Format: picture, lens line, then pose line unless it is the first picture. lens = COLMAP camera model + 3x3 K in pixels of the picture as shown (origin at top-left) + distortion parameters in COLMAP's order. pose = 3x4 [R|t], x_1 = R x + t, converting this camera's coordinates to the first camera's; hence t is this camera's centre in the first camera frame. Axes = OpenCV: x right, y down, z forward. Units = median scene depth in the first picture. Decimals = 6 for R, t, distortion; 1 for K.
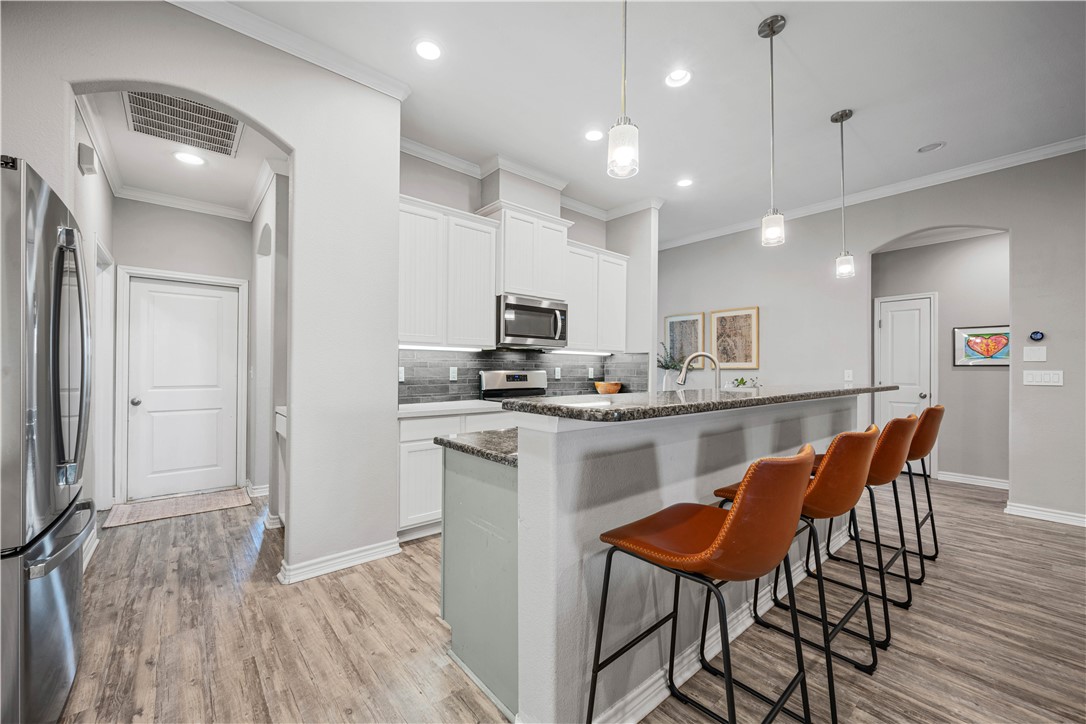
lens RADIAL K [[429.1, 0, 548.4], [0, 429.1, 366.8], [0, 0, 1]] dist [0.001152, -0.000919]
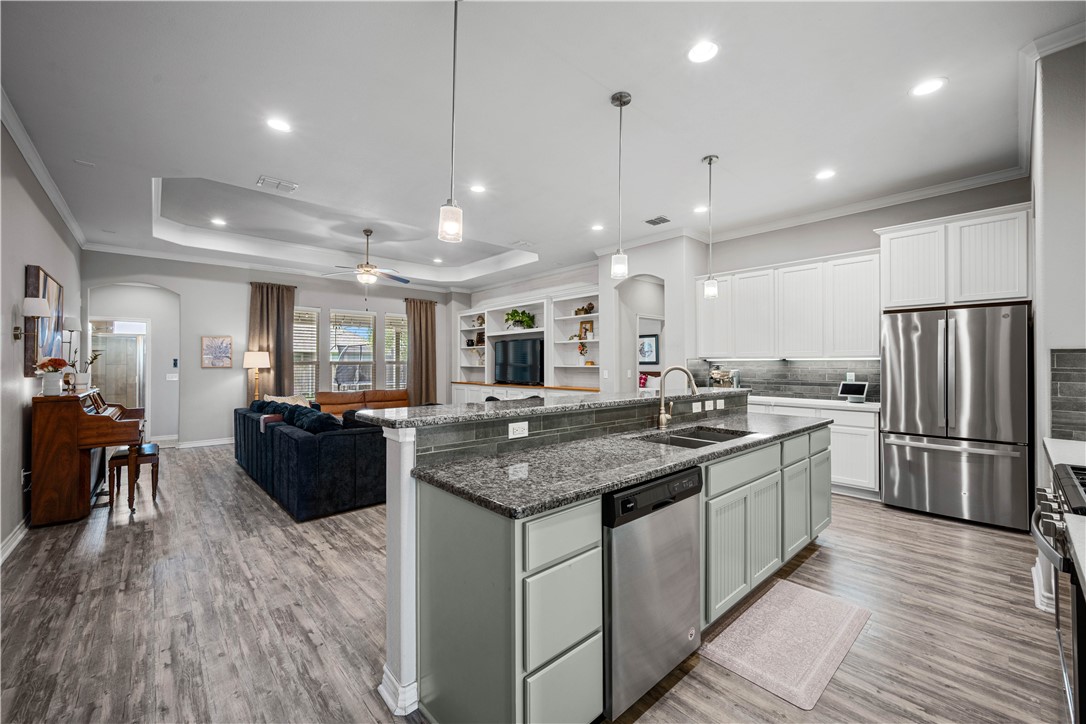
lens RADIAL K [[429.1, 0, 547.6], [0, 429.1, 359.0], [0, 0, 1]] dist [0.001152, -0.000919]
pose [[-0.999488, -0.003677, -0.031785, 0.740014], [-0.003079, 0.999817, -0.018856, -0.030024], [0.031848, -0.018748, -0.999317, 2.147851]]
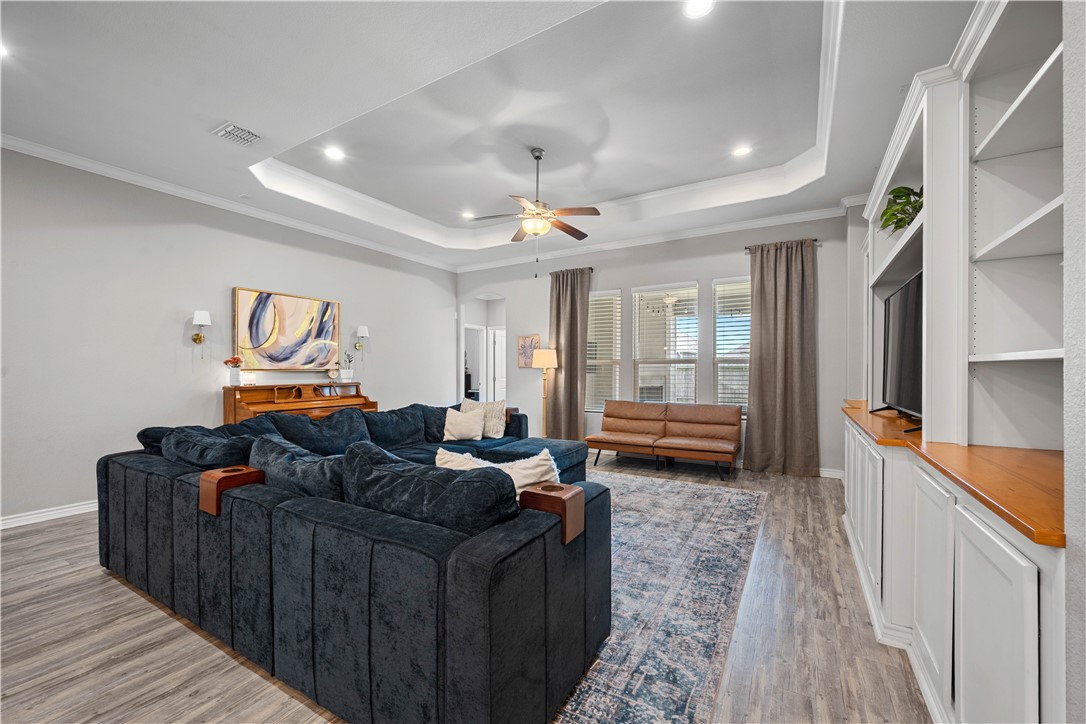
lens RADIAL K [[429.1, 0, 549.4], [0, 429.1, 372.5], [0, 0, 1]] dist [0.001152, -0.000919]
pose [[-0.326530, -0.012429, 0.945105, 0.118278], [-0.008508, 0.999912, 0.010210, -0.015465], [-0.945149, -0.004708, -0.326607, -0.138027]]
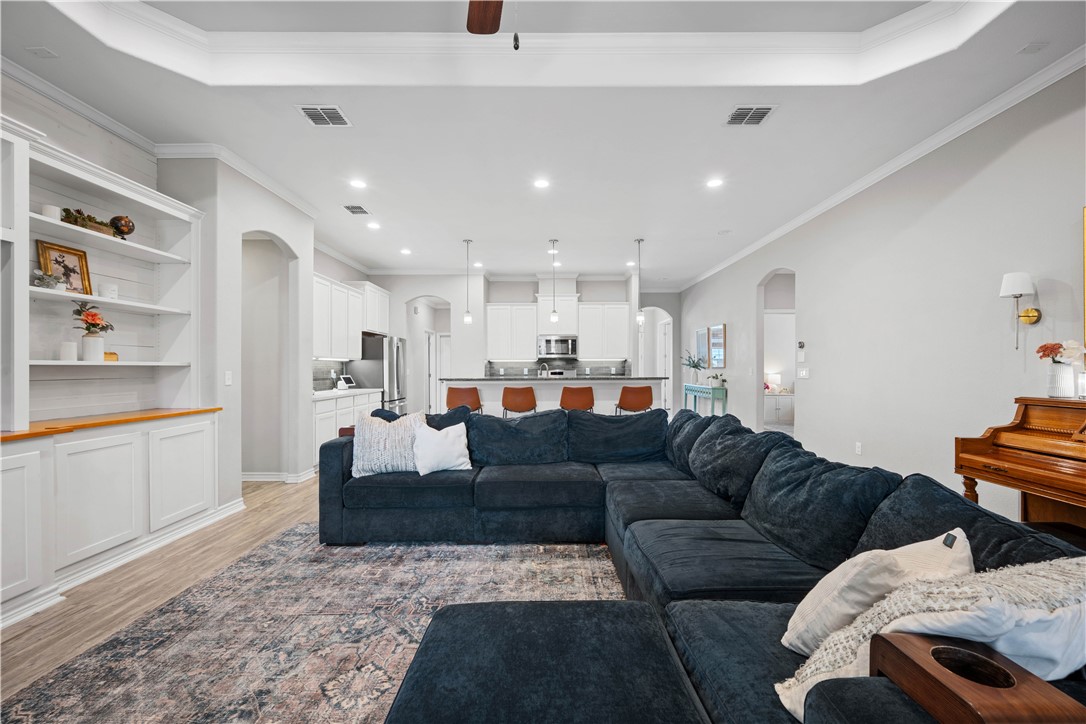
lens RADIAL K [[429.1, 0, 547.9], [0, 429.1, 367.4], [0, 0, 1]] dist [0.001152, -0.000919]
pose [[0.756833, -0.006213, -0.653579, 2.180350], [0.010418, 0.999942, 0.002558, -0.015711], [0.653525, -0.008745, 0.756854, -1.035422]]
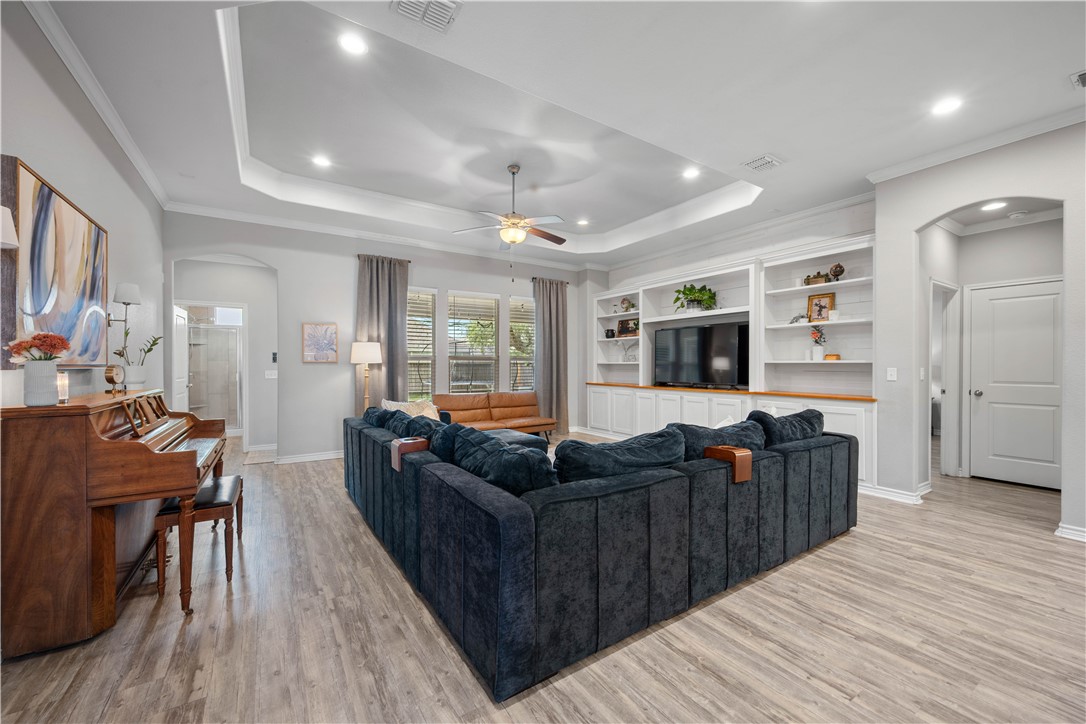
lens RADIAL K [[429.1, 0, 550.9], [0, 429.1, 366.3], [0, 0, 1]] dist [0.001152, -0.000919]
pose [[-0.992058, -0.006459, 0.125613, 1.404523], [-0.006951, 0.999970, -0.003479, 0.000444], [-0.125586, -0.004324, -0.992073, 1.249136]]
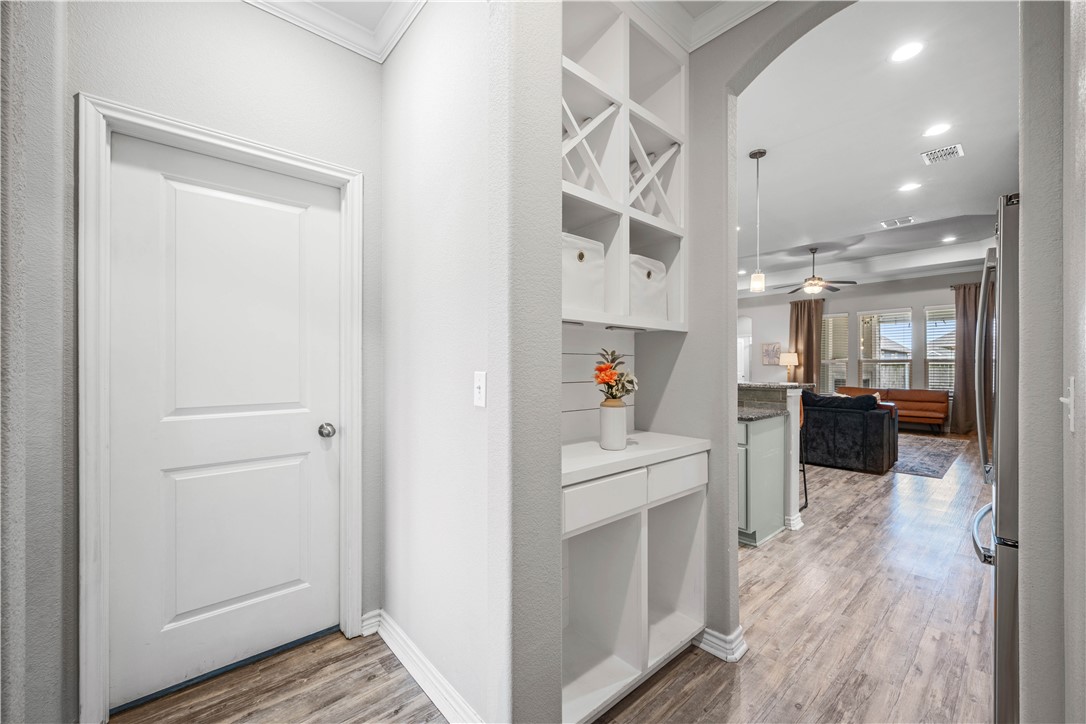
lens RADIAL K [[429.1, 0, 553.8], [0, 429.1, 364.5], [0, 0, 1]] dist [0.001152, -0.000919]
pose [[-0.025131, -0.002409, 0.999681, -1.422197], [-0.007205, 0.999972, 0.002228, -0.017770], [-0.999658, -0.007147, -0.025147, 1.402298]]
